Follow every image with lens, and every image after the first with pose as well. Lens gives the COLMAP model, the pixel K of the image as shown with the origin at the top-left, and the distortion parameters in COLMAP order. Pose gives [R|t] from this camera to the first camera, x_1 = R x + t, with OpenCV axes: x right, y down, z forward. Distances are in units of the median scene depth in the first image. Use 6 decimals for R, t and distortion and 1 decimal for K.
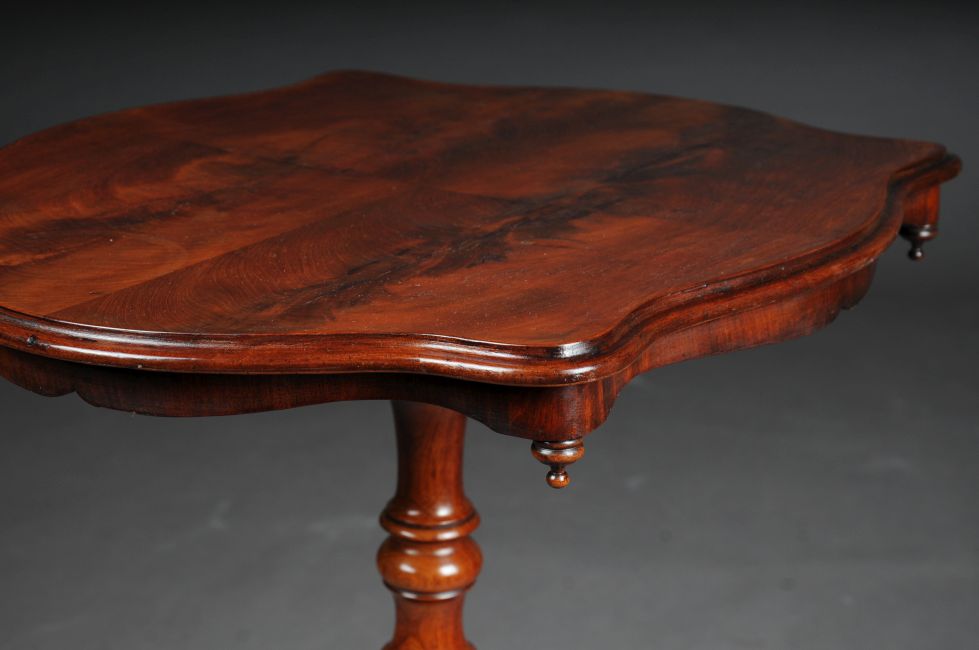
lens RADIAL K [[2307.5, 0, 492.0], [0, 2307.5, 325.5], [0, 0, 1]] dist [0.310631, 0.000000]
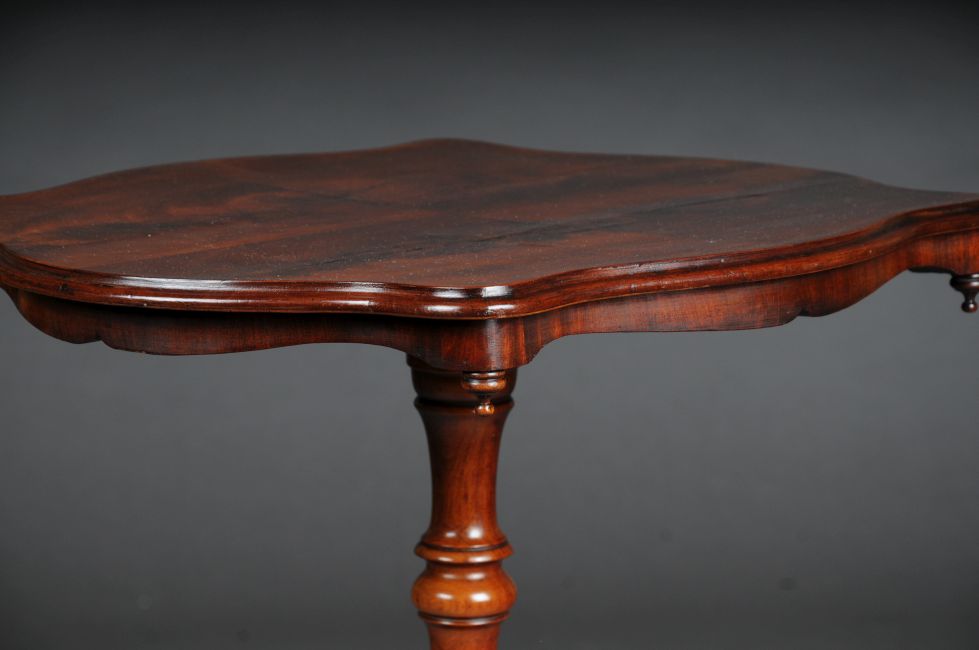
lens RADIAL K [[4157.8, 0, 467.6], [0, 4157.8, 289.2], [0, 0, 1]] dist [1.099461, 0.000000]
pose [[0.987284, 0.015269, -0.158231, 0.298275], [-0.035571, 0.991357, -0.126278, 0.229984], [0.154935, 0.130301, 0.979294, -0.927919]]
